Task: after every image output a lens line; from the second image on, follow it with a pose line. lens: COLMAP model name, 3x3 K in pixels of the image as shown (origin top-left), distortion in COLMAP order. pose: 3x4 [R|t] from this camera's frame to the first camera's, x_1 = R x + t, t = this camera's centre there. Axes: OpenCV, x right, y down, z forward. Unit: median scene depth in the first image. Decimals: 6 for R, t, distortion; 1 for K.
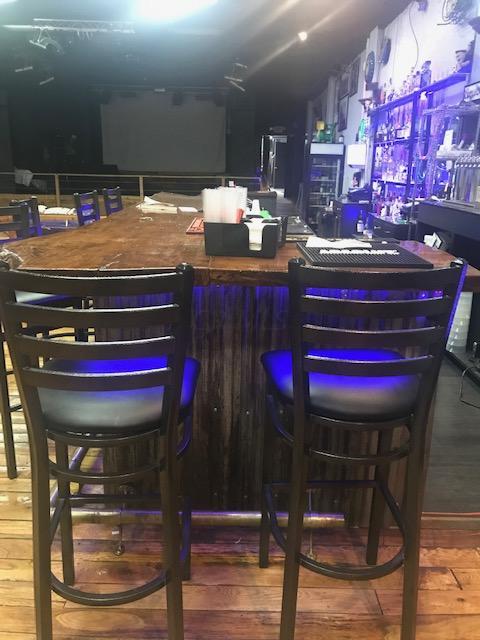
lens RADIAL K [[531.2, 0, 244.4], [0, 531.2, 322.0], [0, 0, 1]] dist [0.035099, -0.028780]
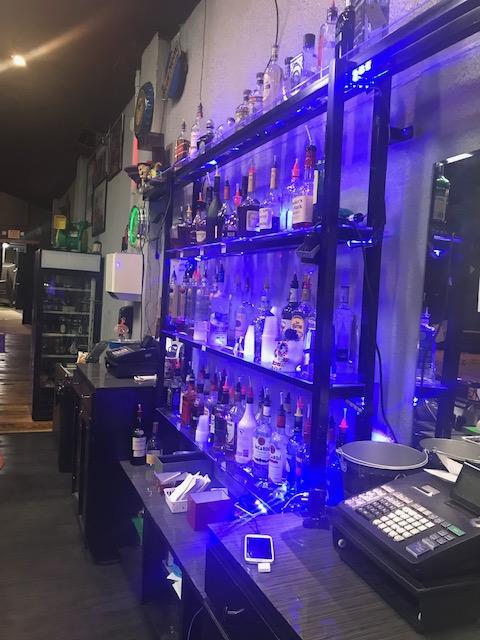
lens RADIAL K [[531.2, 0, 243.1], [0, 531.2, 317.0], [0, 0, 1]] dist [0.035099, -0.028780]
pose [[0.911959, 0.016889, 0.409934, 0.114413], [0.073733, 0.976139, -0.204244, -0.172697], [-0.403602, 0.216488, 0.888954, 0.549735]]
